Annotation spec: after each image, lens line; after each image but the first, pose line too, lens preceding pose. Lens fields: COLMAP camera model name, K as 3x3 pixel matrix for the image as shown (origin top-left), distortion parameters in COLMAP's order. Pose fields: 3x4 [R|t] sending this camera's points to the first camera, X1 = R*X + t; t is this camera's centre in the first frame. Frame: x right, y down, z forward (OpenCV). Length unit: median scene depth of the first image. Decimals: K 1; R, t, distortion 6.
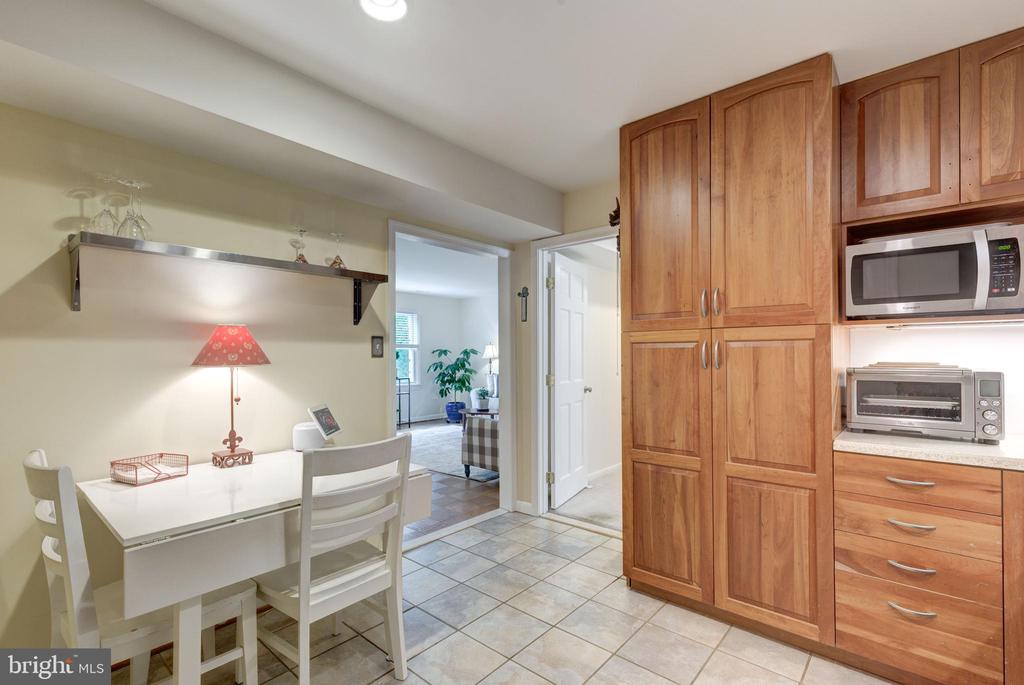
lens RADIAL K [[466.9, 0, 510.6], [0, 466.9, 351.8], [0, 0, 1]] dist [0.002167, -0.002499]
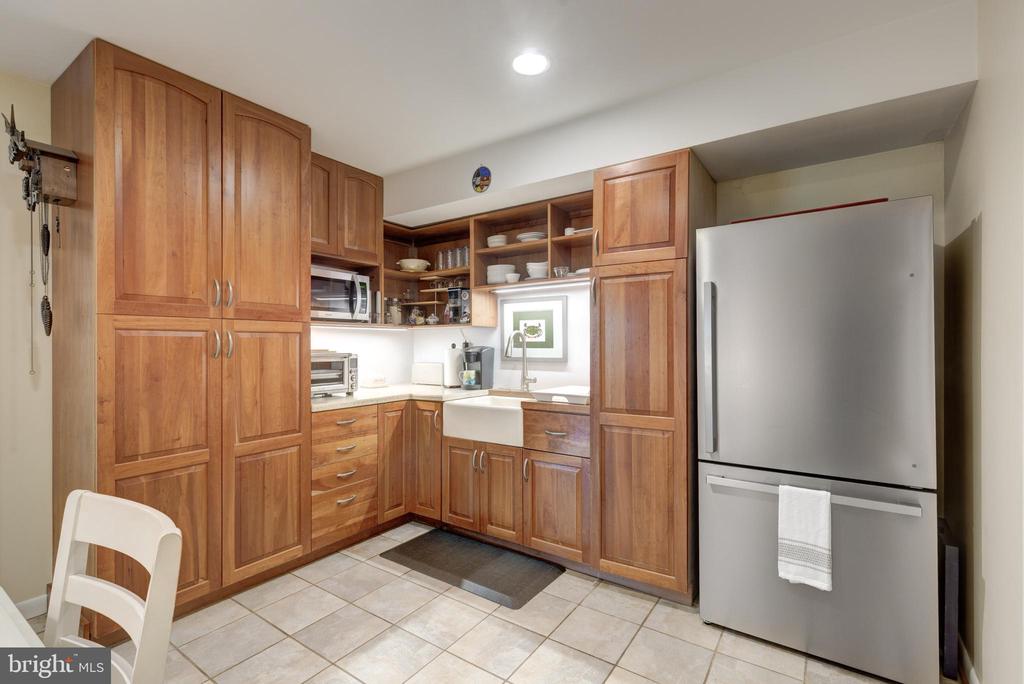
lens RADIAL K [[466.9, 0, 510.8], [0, 466.9, 343.4], [0, 0, 1]] dist [0.002167, -0.002499]
pose [[-0.115366, 0.002239, 0.993321, -0.682682], [-0.006941, 0.999971, -0.003060, 0.003157], [-0.993299, -0.007248, -0.115347, 0.500554]]
